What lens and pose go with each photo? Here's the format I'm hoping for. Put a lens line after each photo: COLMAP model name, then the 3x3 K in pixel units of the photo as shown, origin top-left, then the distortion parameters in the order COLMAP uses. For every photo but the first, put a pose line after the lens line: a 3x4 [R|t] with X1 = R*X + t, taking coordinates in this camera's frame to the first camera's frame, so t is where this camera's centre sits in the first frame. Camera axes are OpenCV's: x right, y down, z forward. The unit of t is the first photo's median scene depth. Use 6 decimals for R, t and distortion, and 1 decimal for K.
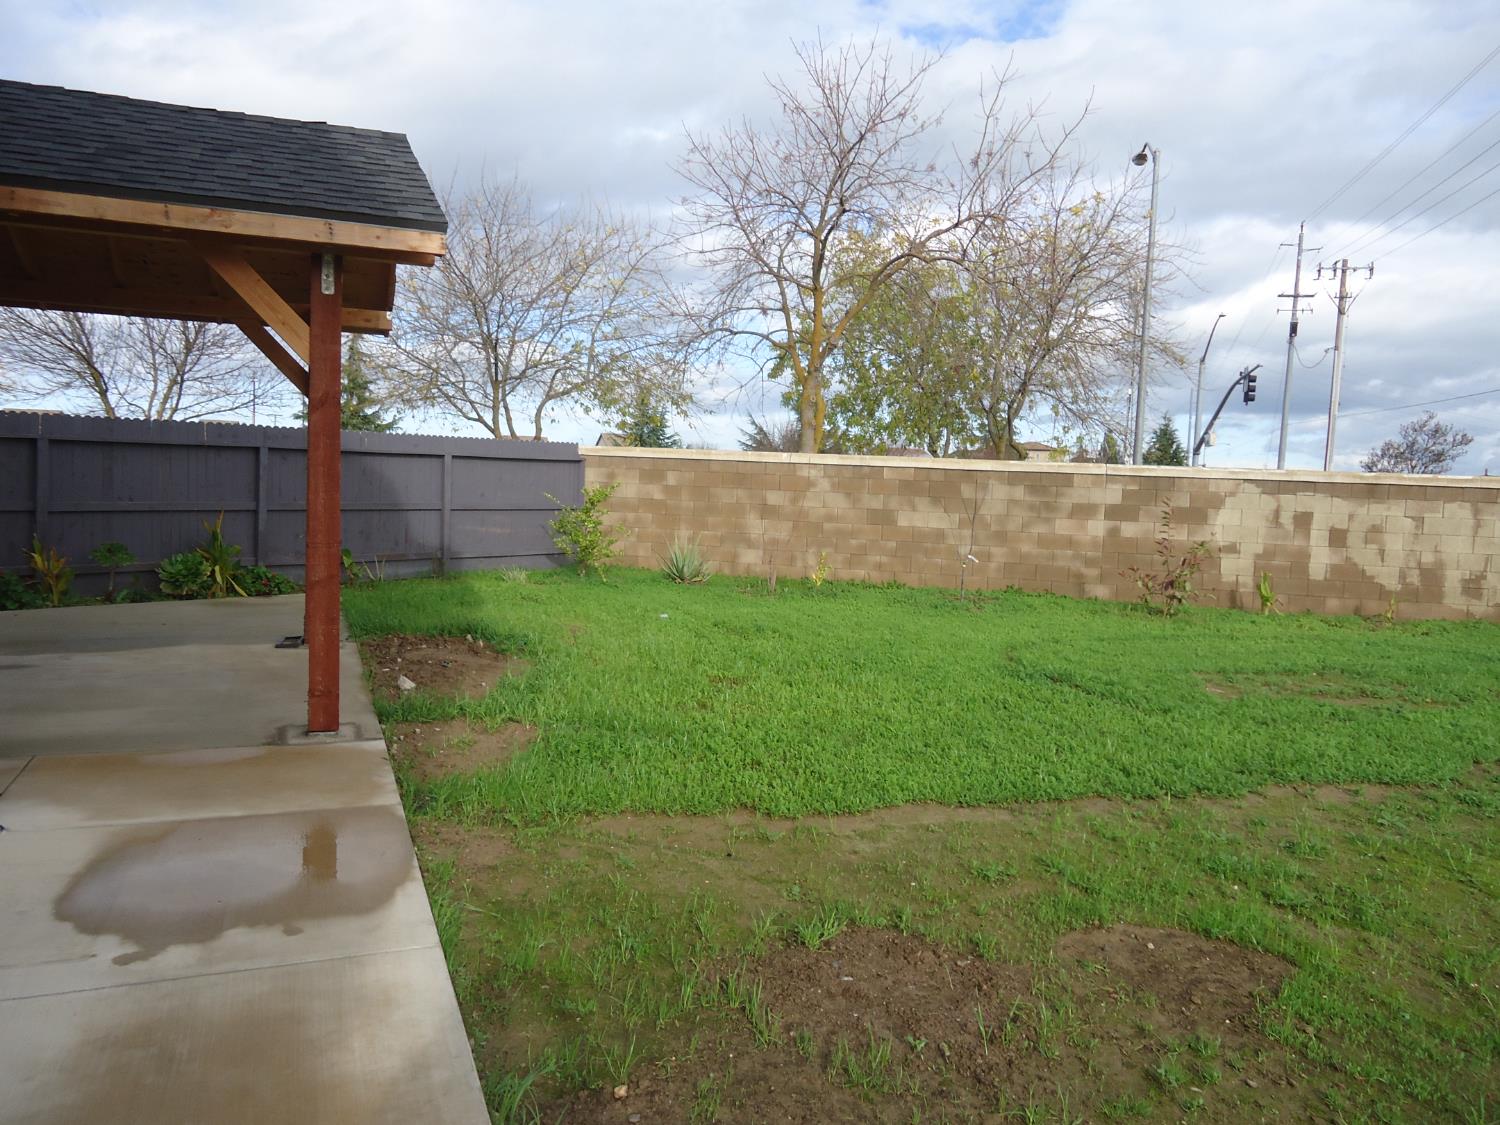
lens RADIAL K [[1107.2, 0, 756.9], [0, 1107.2, 560.3], [0, 0, 1]] dist [0.002895, 0.002923]
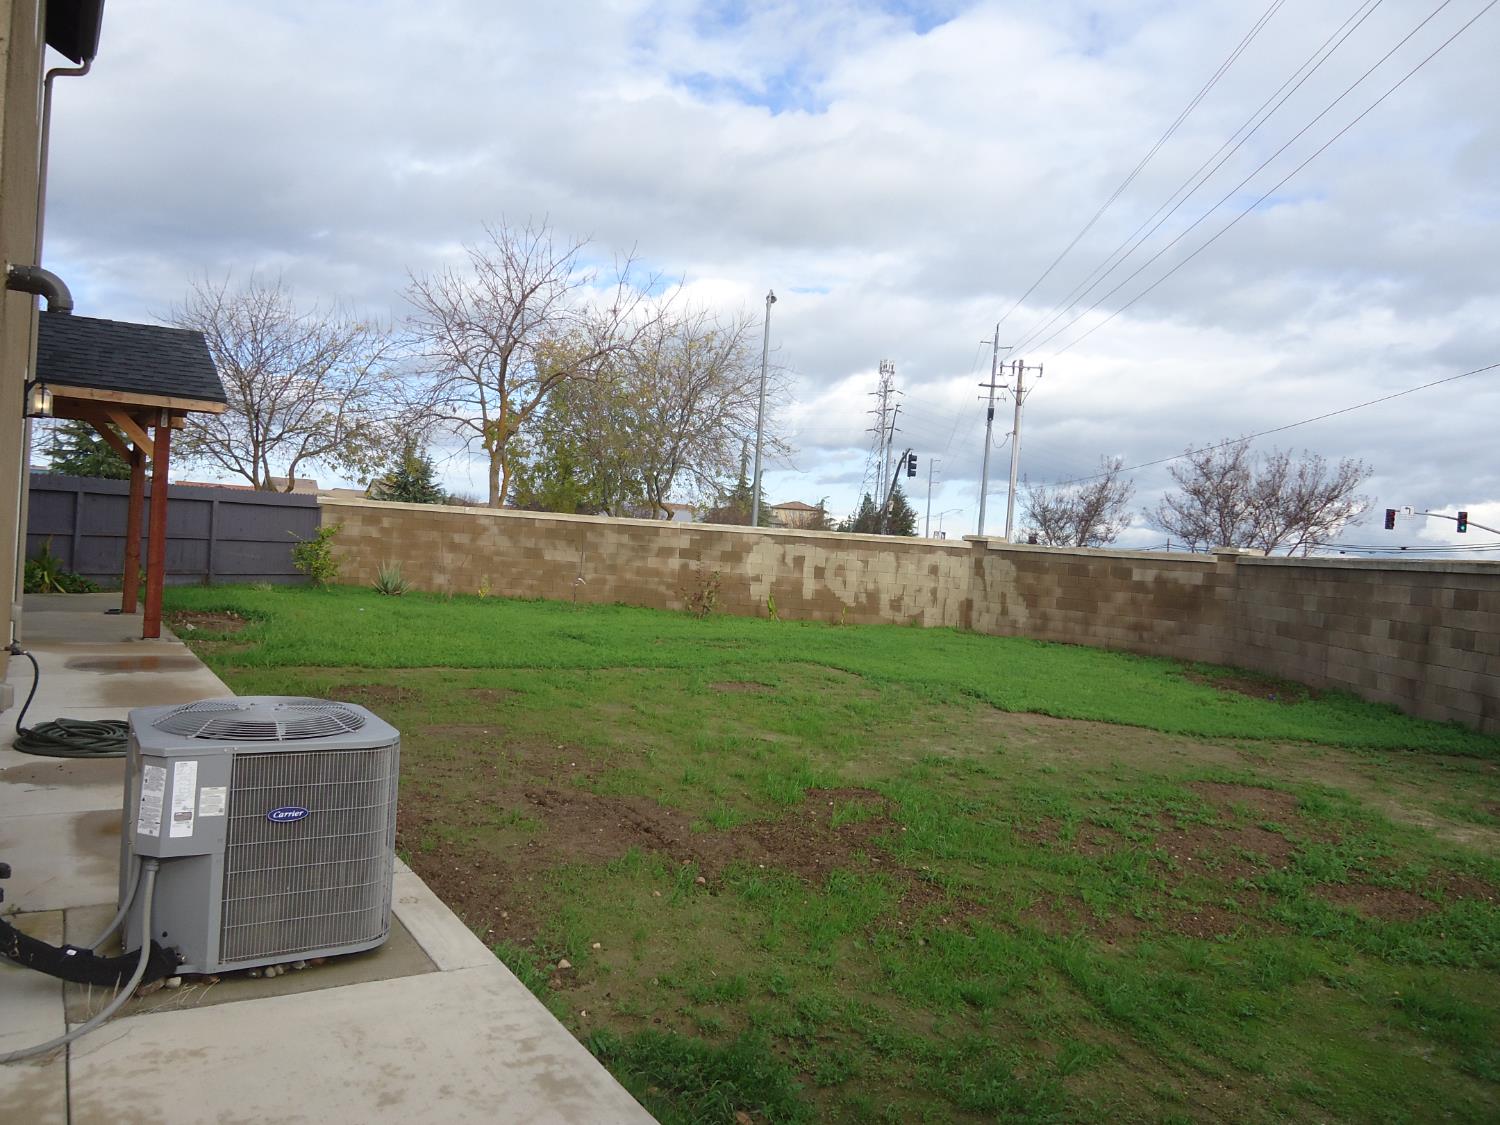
lens RADIAL K [[1089.8, 0, 749.4], [0, 1089.8, 559.5], [0, 0, 1]] dist [-0.004553, 0.001292]
pose [[0.981267, 0.024075, 0.191142, 0.120140], [-0.014843, 0.998660, -0.049582, 0.036741], [-0.192079, 0.045816, 0.980309, -0.468693]]
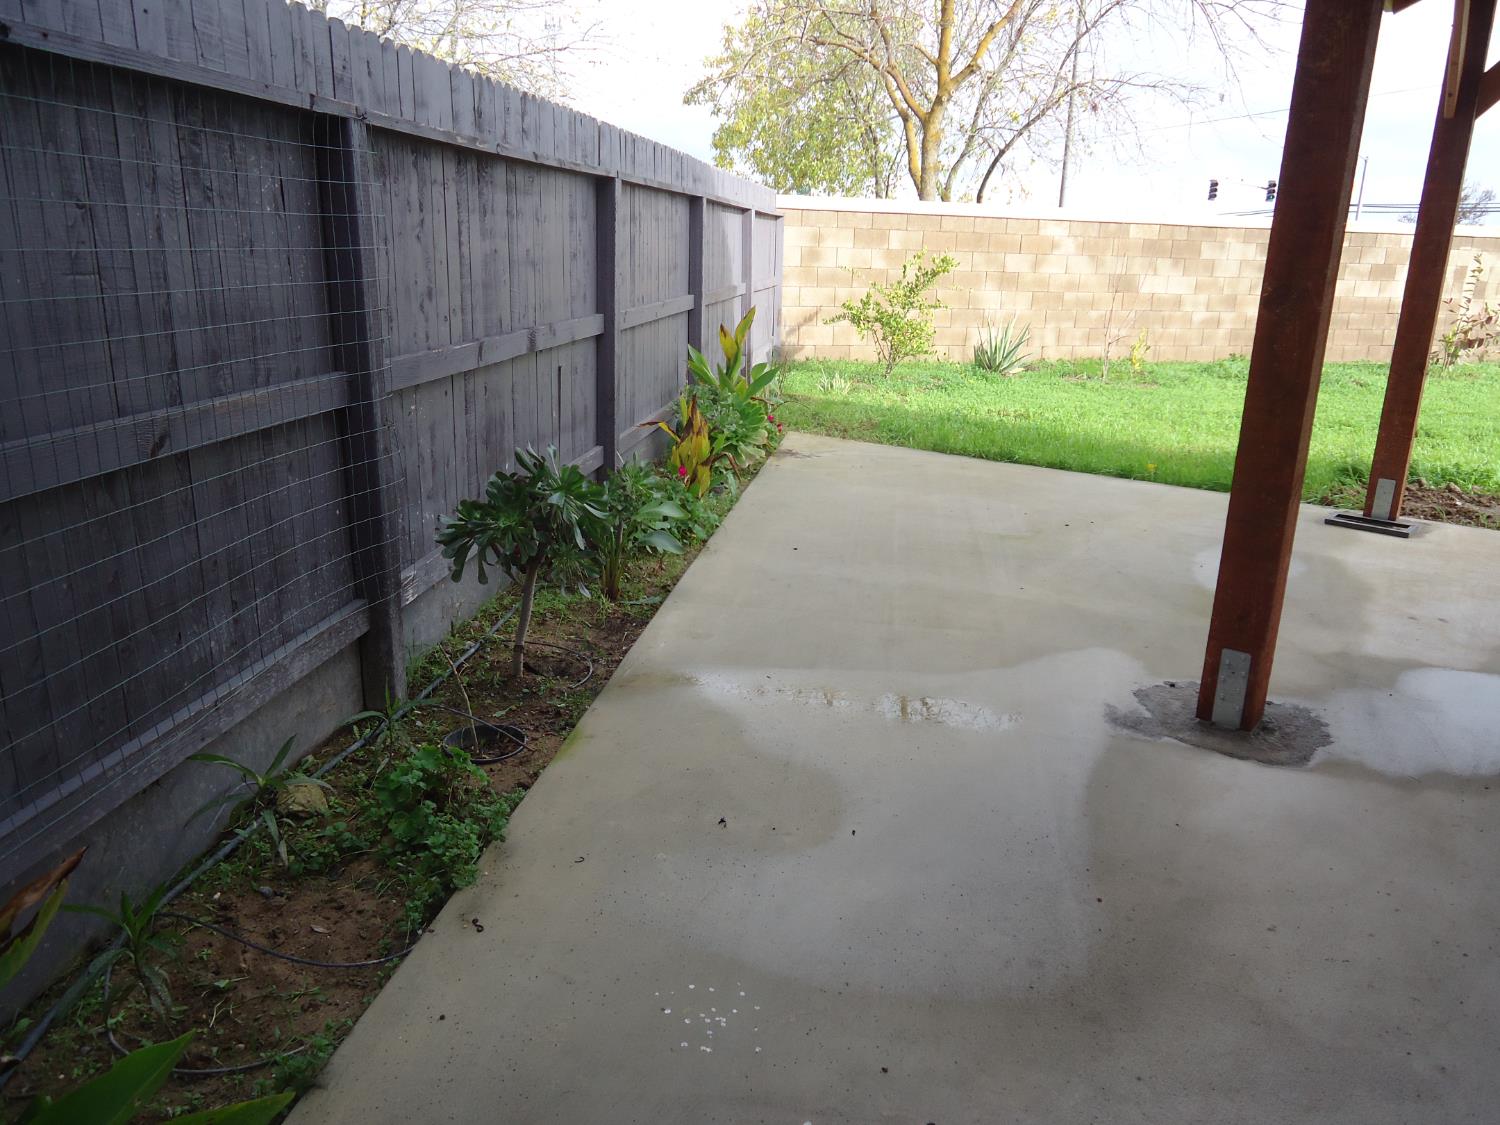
lens RADIAL K [[1089.8, 0, 749.4], [0, 1089.8, 559.5], [0, 0, 1]] dist [-0.004553, 0.001292]
pose [[0.854557, -0.158080, 0.494715, -0.616008], [0.046363, 0.971969, 0.230494, -0.039625], [-0.517284, -0.174034, 0.837932, 0.399351]]
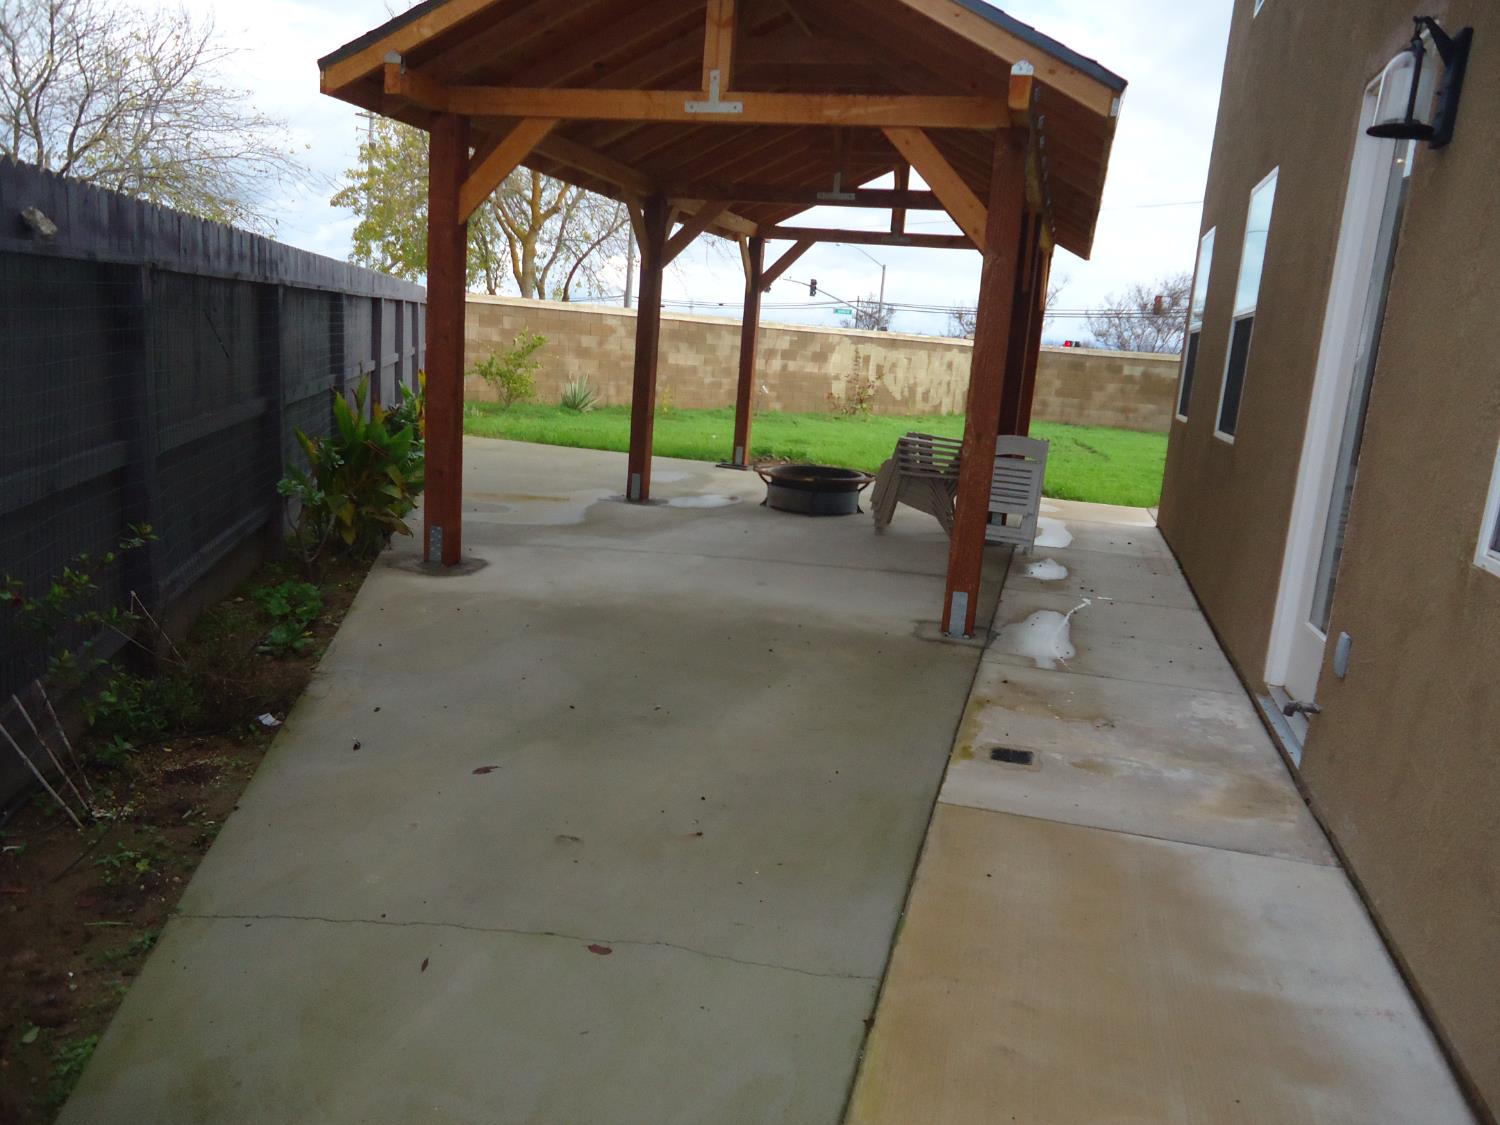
lens RADIAL K [[1107.2, 0, 756.9], [0, 1107.2, 560.3], [0, 0, 1]] dist [0.002895, 0.002923]
pose [[0.619429, -0.145488, 0.771454, -0.910493], [0.007925, 0.983786, 0.179169, -0.037019], [-0.785013, -0.104868, 0.610539, 0.055021]]
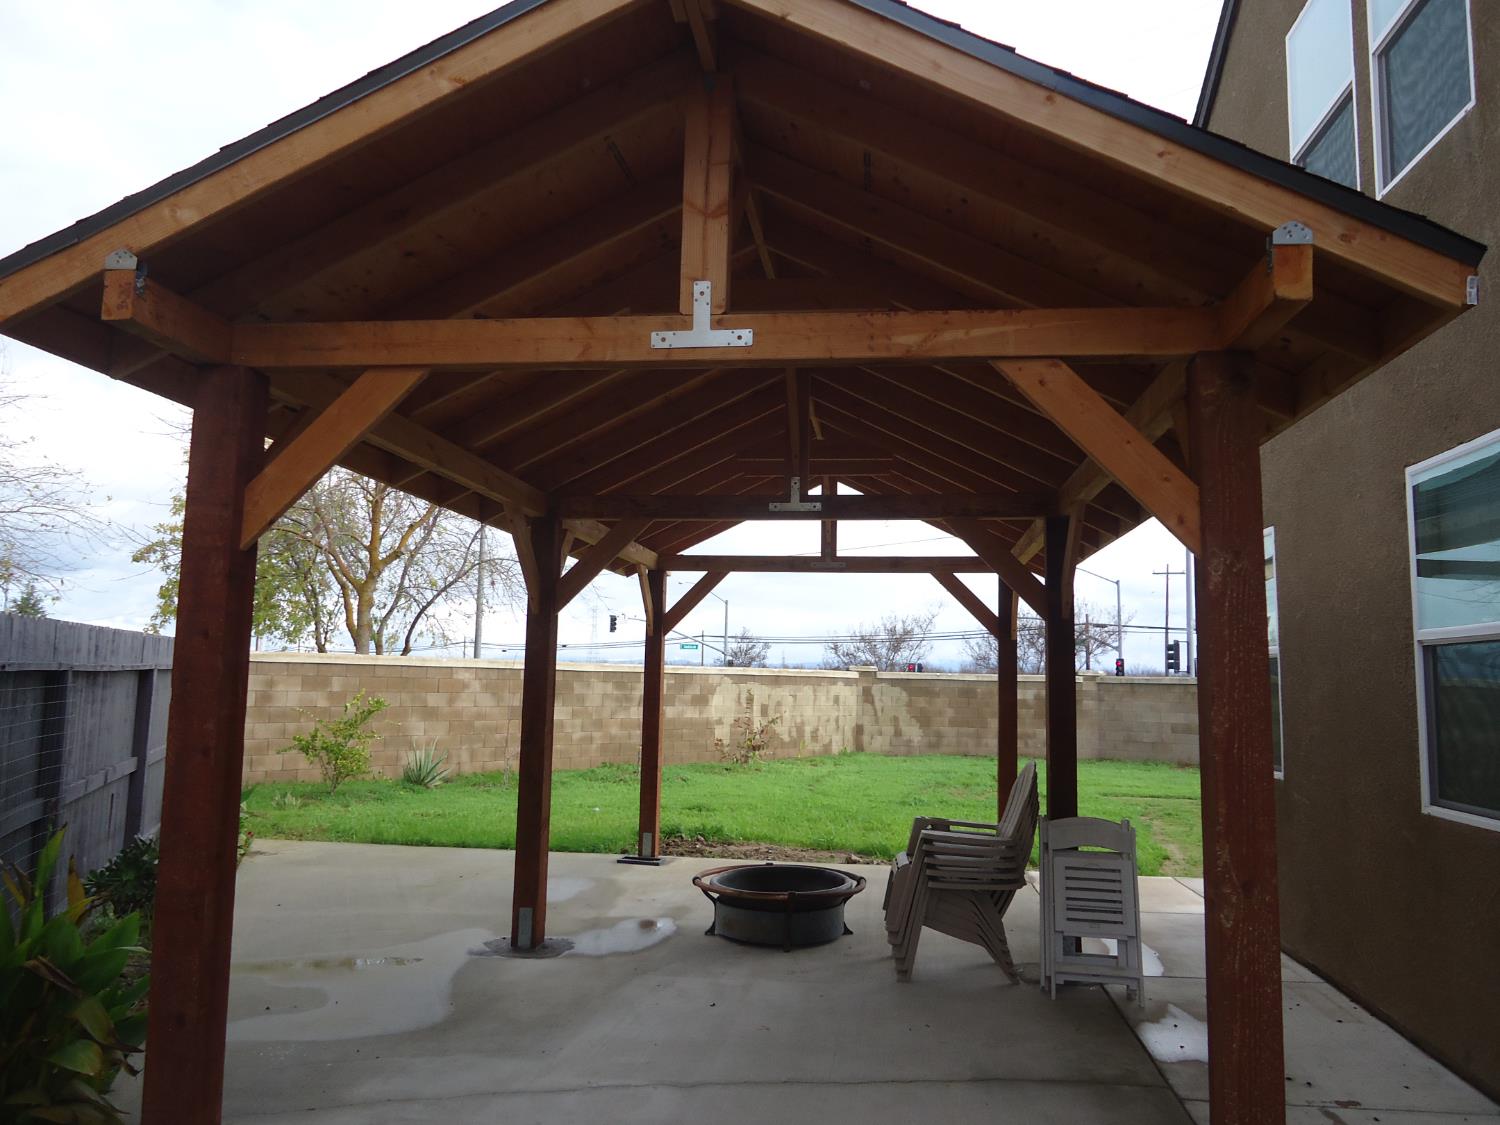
lens RADIAL K [[1089.8, 0, 749.4], [0, 1089.8, 559.5], [0, 0, 1]] dist [-0.004553, 0.001292]
pose [[0.503183, 0.066710, 0.861601, -0.778065], [0.064729, 0.991306, -0.114555, -0.052942], [-0.861752, 0.113412, 0.494490, 0.211805]]
